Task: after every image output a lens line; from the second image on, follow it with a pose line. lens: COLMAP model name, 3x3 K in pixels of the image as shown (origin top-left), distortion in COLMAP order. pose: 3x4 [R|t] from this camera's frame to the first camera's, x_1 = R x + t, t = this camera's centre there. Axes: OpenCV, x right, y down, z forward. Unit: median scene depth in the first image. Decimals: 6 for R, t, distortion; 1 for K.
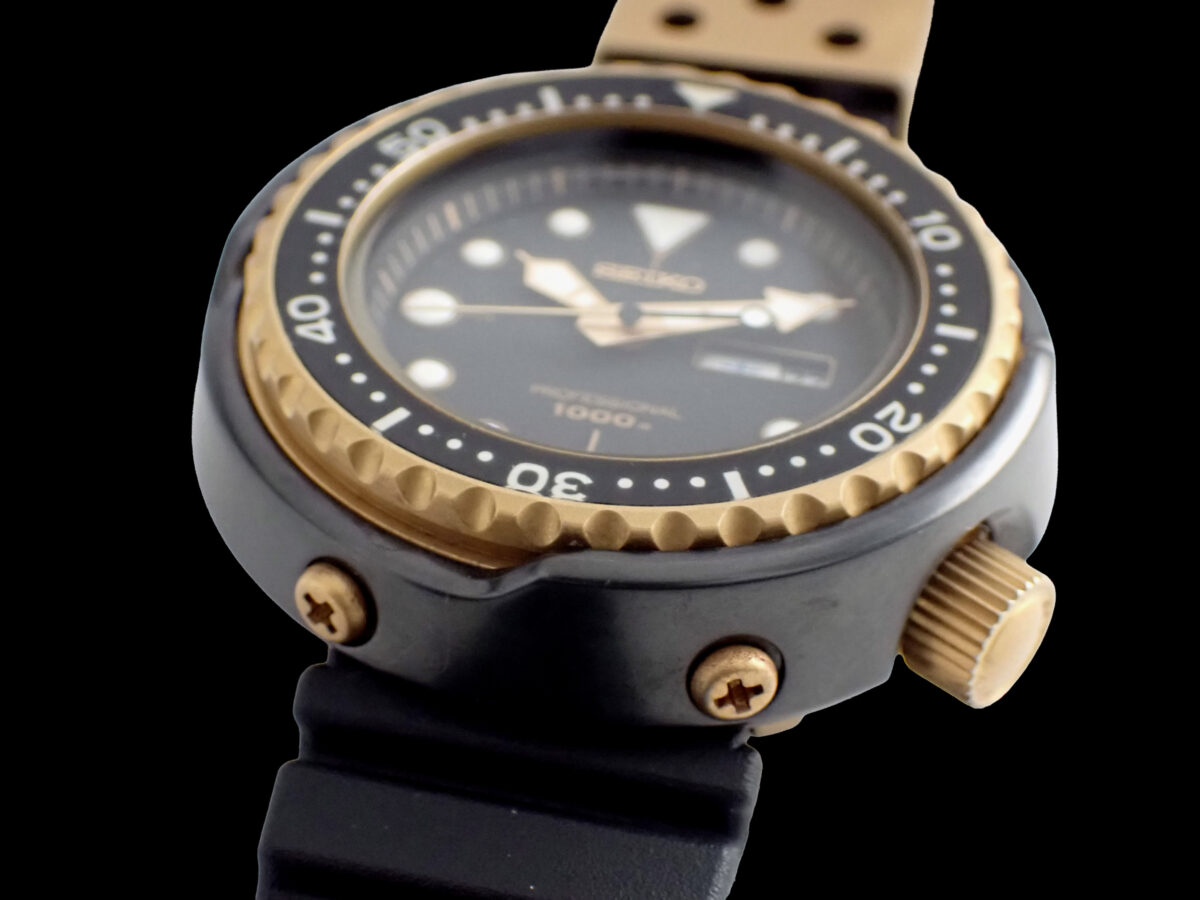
lens RADIAL K [[2365.1, 0, 615.3], [0, 2365.1, 419.2], [0, 0, 1]] dist [-0.020237, 0.000000]
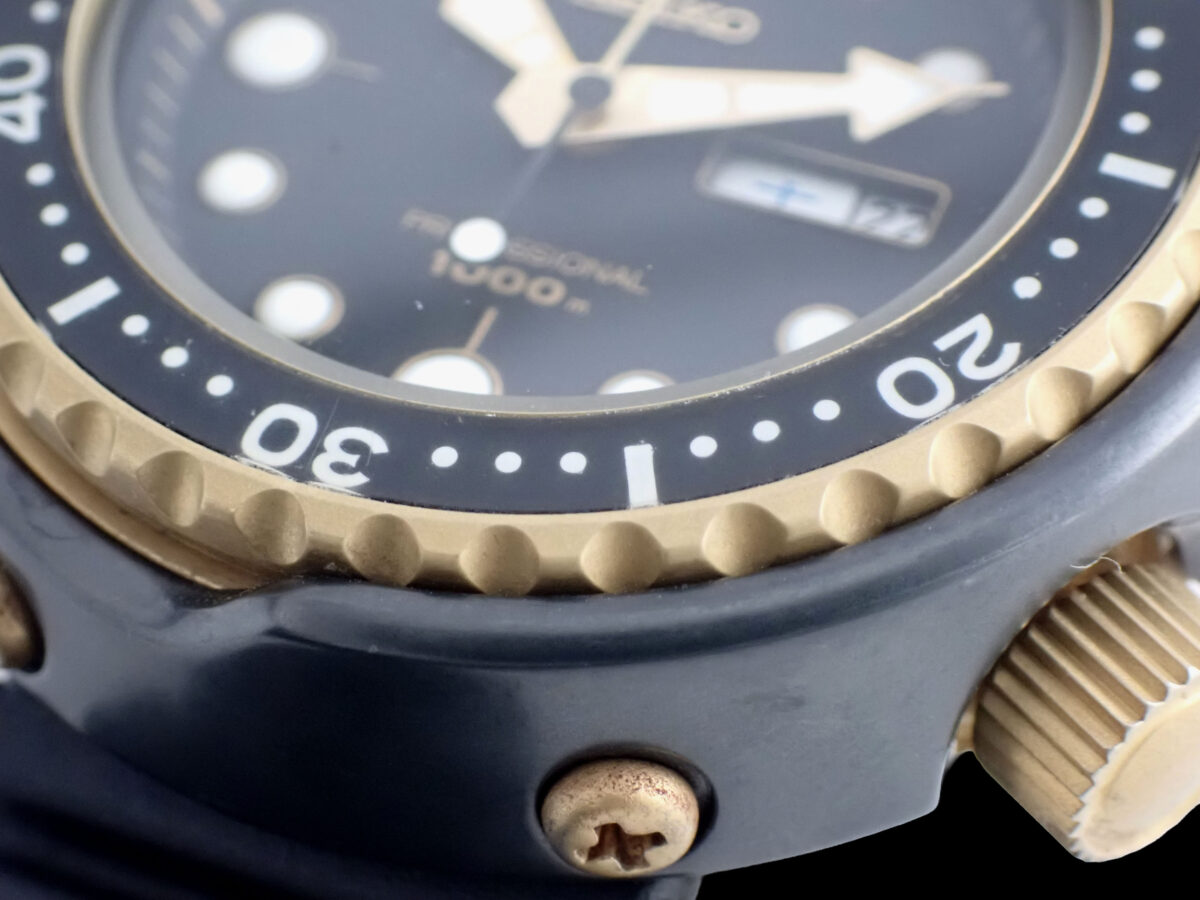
lens RADIAL K [[3048.8, 0, 595.5], [0, 3048.8, 451.9], [0, 0, 1]] dist [-0.033615, 0.000000]
pose [[0.973994, 0.070445, -0.215346, 0.188588], [-0.028106, 0.980662, 0.193679, -0.111481], [0.224825, -0.182589, 0.957139, 0.308404]]
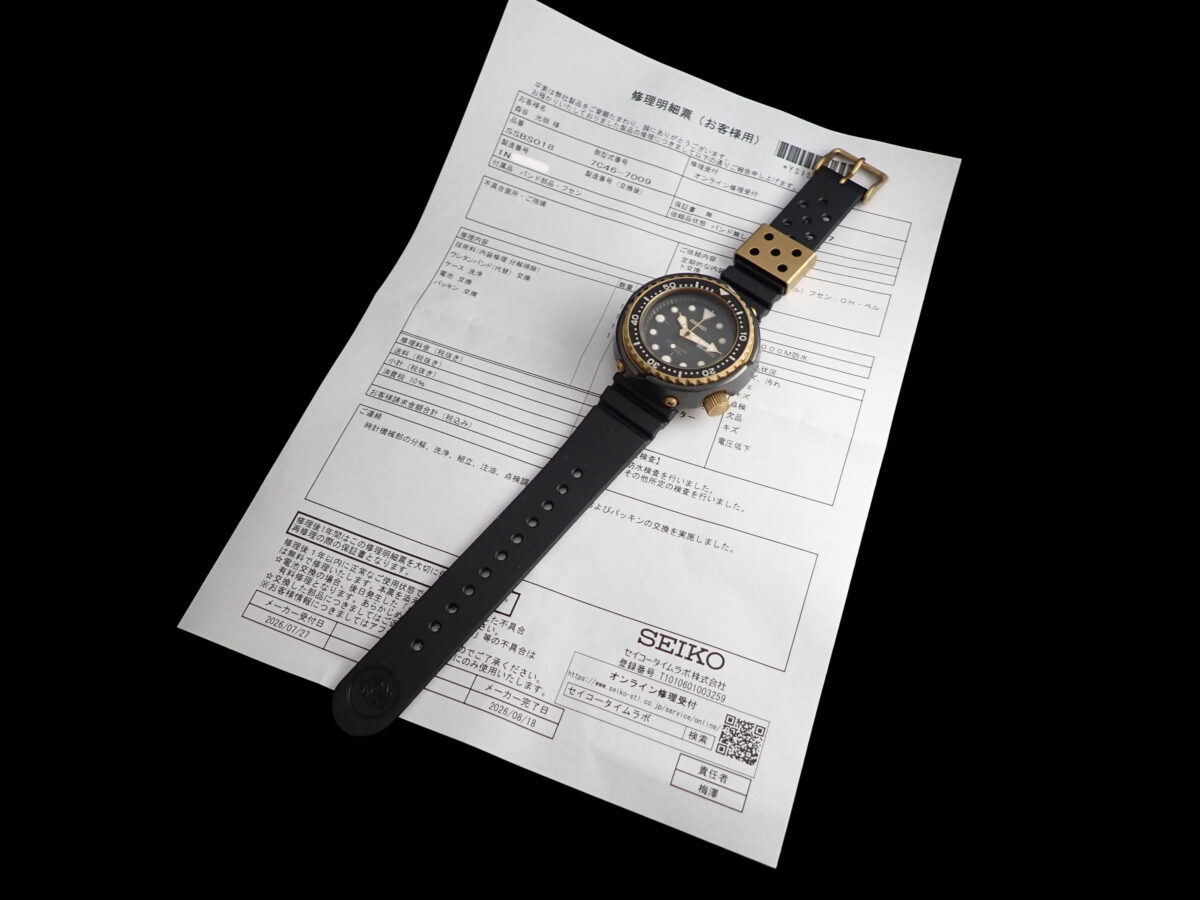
lens RADIAL K [[888.1, 0, 600.8], [0, 888.1, 451.4], [0, 0, 1]] dist [0.000010, 0.000285]
pose [[0.885193, 0.381776, -0.265859, 0.566010], [-0.251439, 0.873412, 0.417048, -0.720059], [0.391423, -0.302321, 0.869132, -1.209750]]
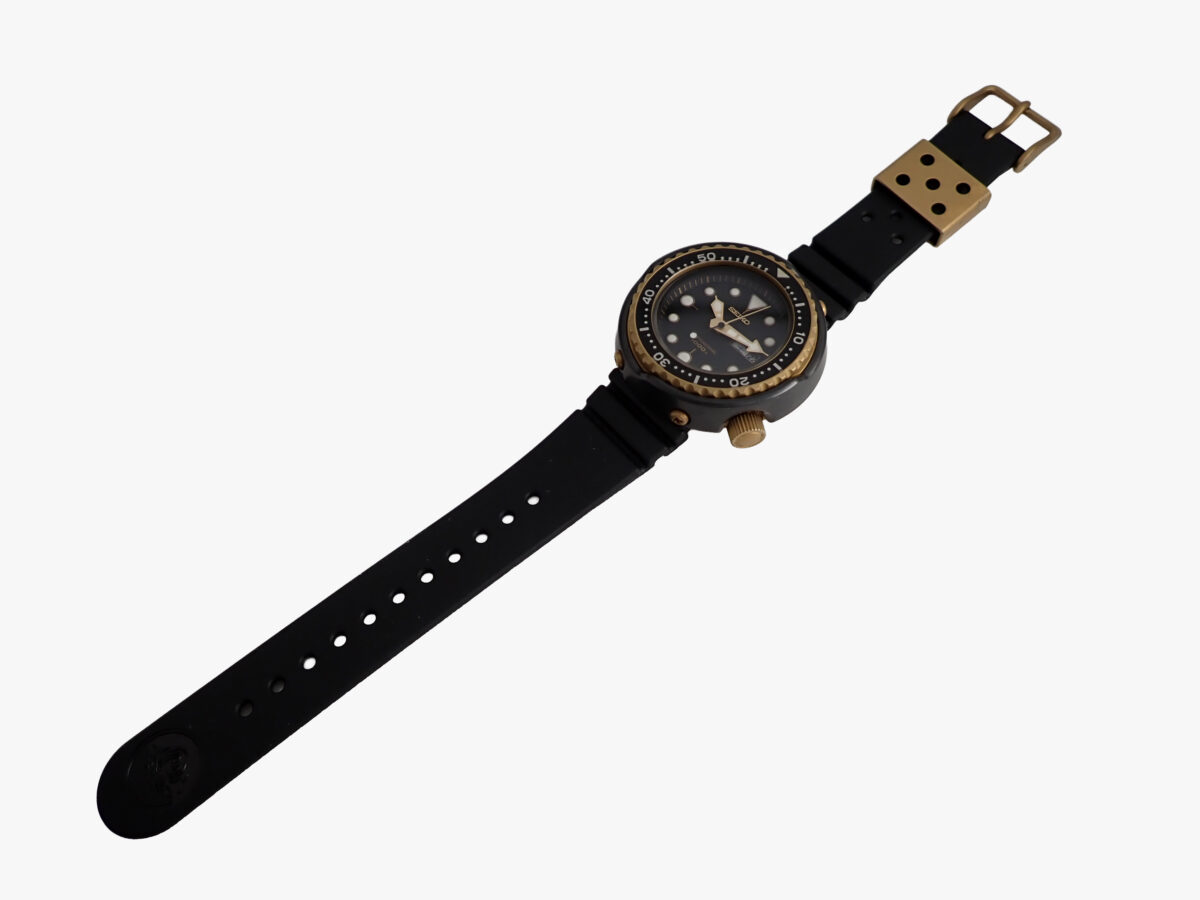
lens RADIAL K [[888.1, 0, 607.9], [0, 888.1, 450.4], [0, 0, 1]] dist [0.000010, 0.000285]
pose [[0.788313, 0.488756, -0.373738, 0.586543], [-0.324963, 0.846539, 0.421629, -0.489266], [0.522457, -0.210925, 0.826166, -0.466665]]
